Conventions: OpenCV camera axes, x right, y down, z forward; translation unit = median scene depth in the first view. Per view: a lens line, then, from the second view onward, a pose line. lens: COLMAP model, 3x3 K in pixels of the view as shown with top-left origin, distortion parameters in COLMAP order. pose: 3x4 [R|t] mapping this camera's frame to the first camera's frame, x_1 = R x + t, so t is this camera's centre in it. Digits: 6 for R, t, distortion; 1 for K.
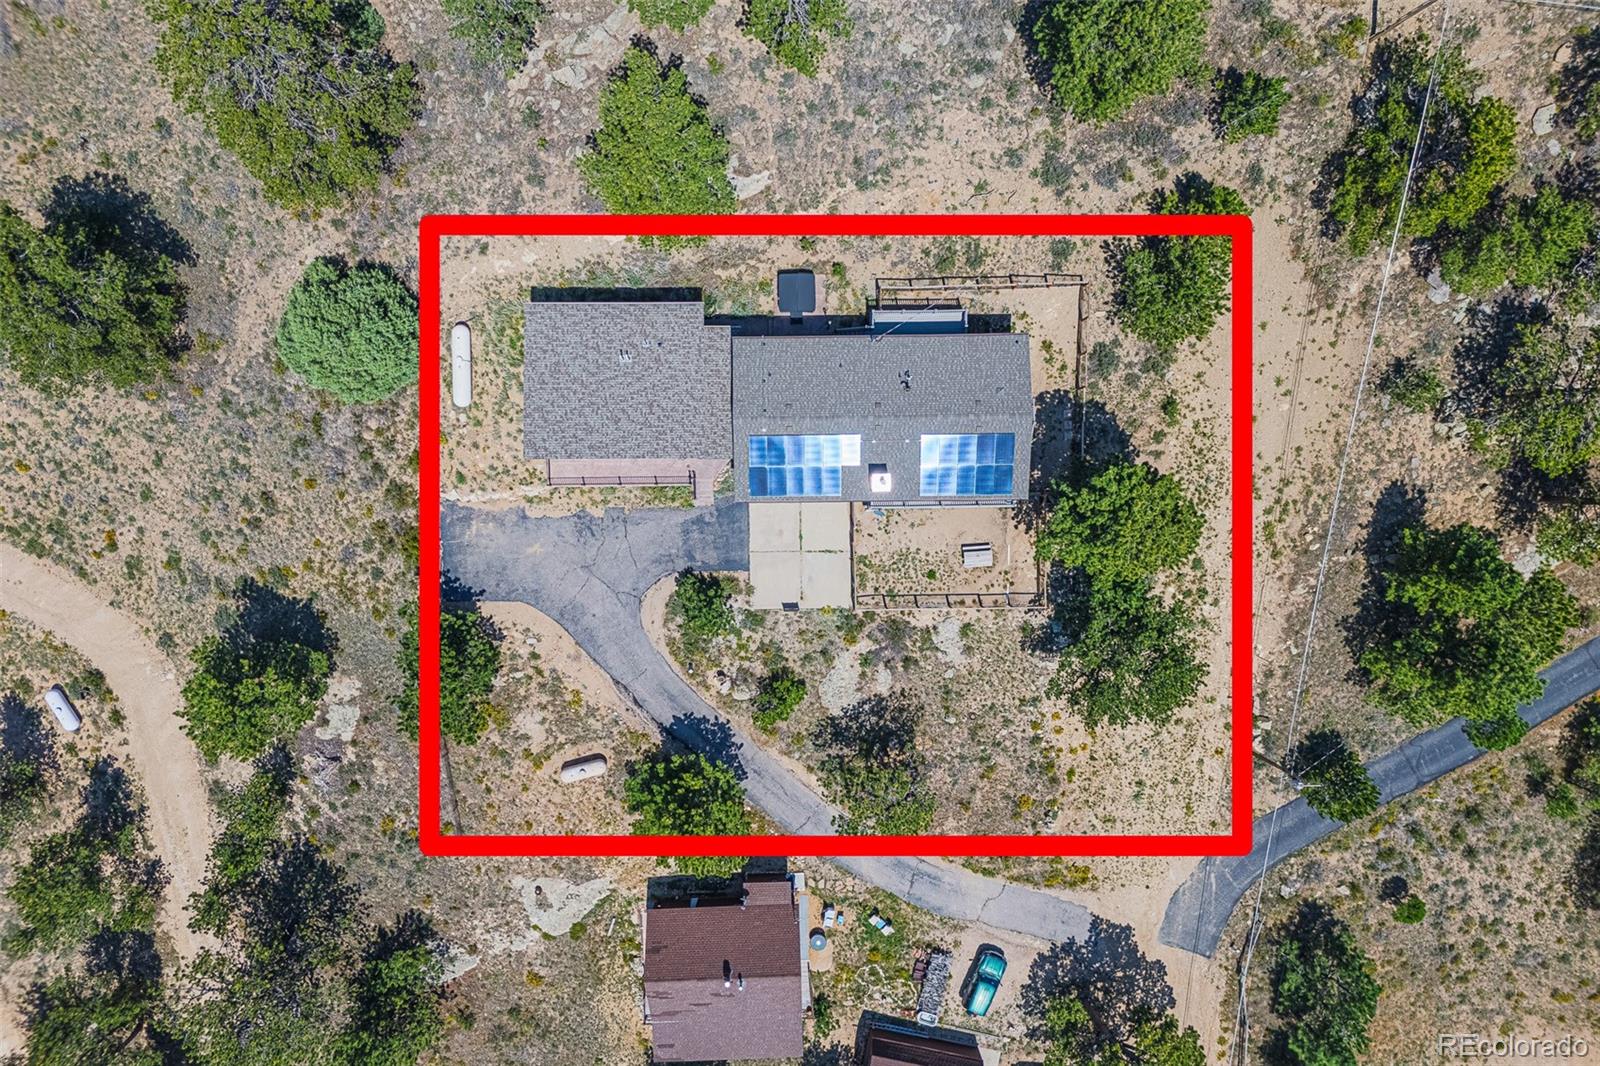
lens RADIAL K [[1172.9, 0, 801.9], [0, 1172.9, 540.6], [0, 0, 1]] dist [0.071303, -0.071646]
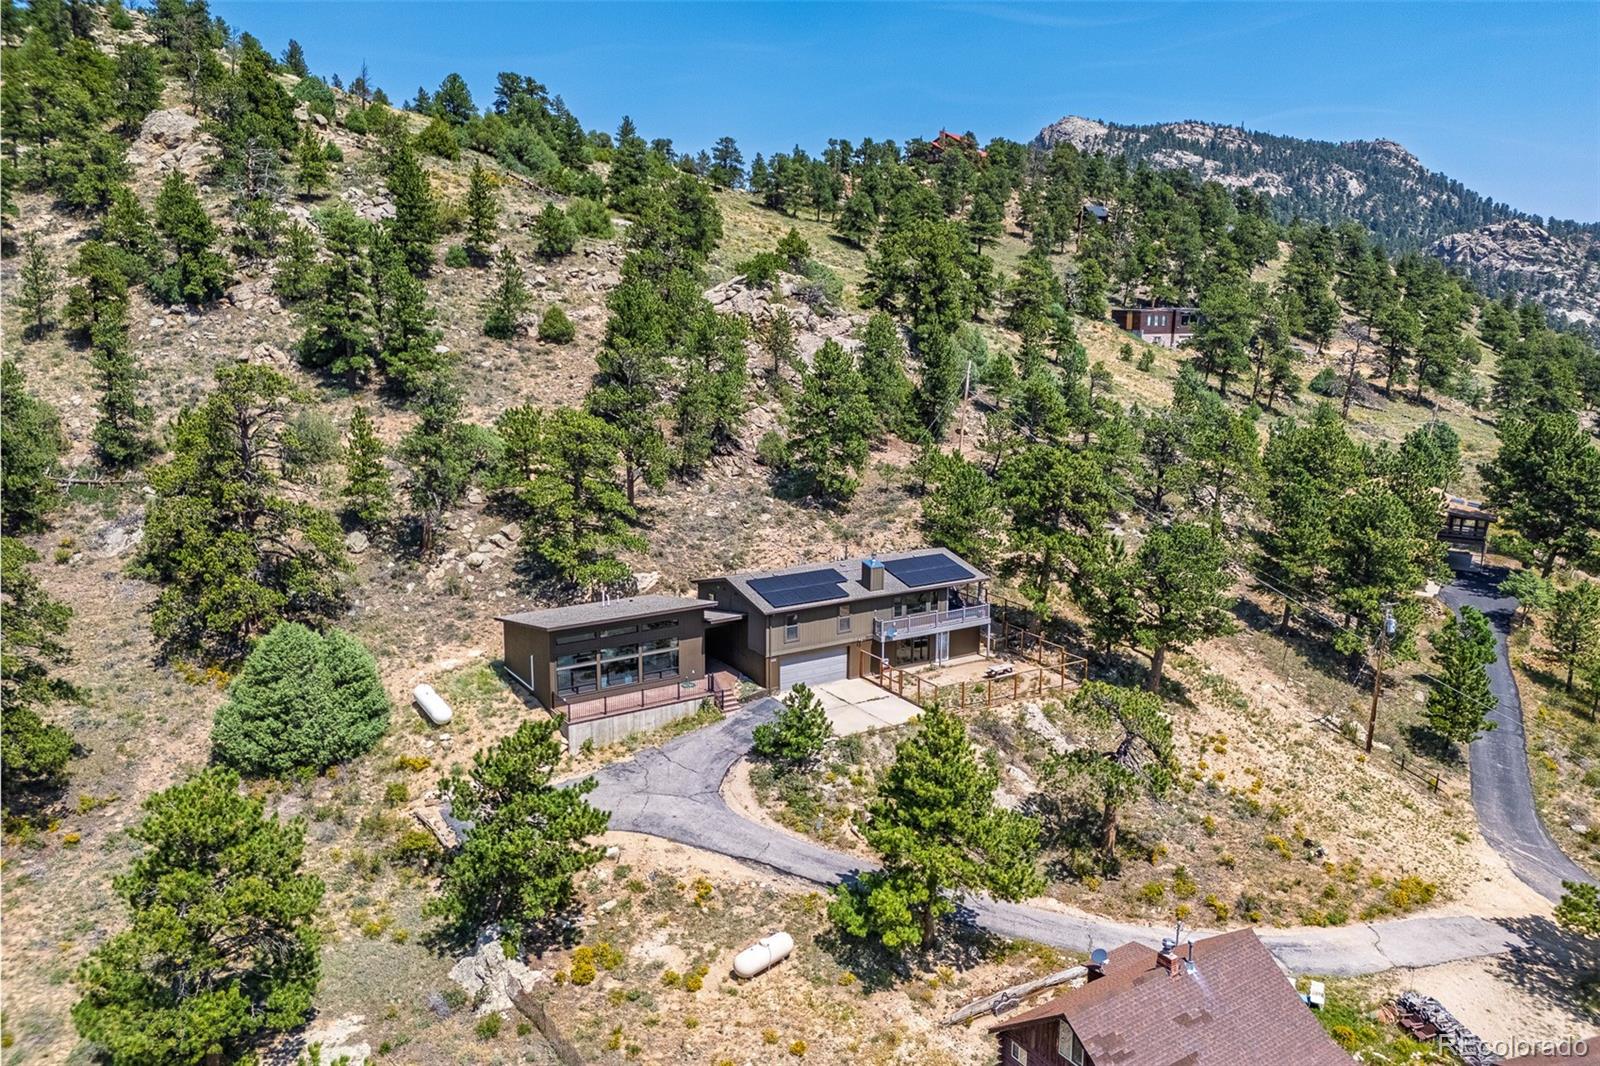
lens RADIAL K [[1172.9, 0, 799.6], [0, 1172.9, 534.0], [0, 0, 1]] dist [0.071303, -0.071646]
pose [[0.851505, -0.116645, 0.511208, -0.458395], [0.523233, 0.125487, -0.842900, 0.698020], [0.034170, 0.985214, 0.167886, 0.665379]]
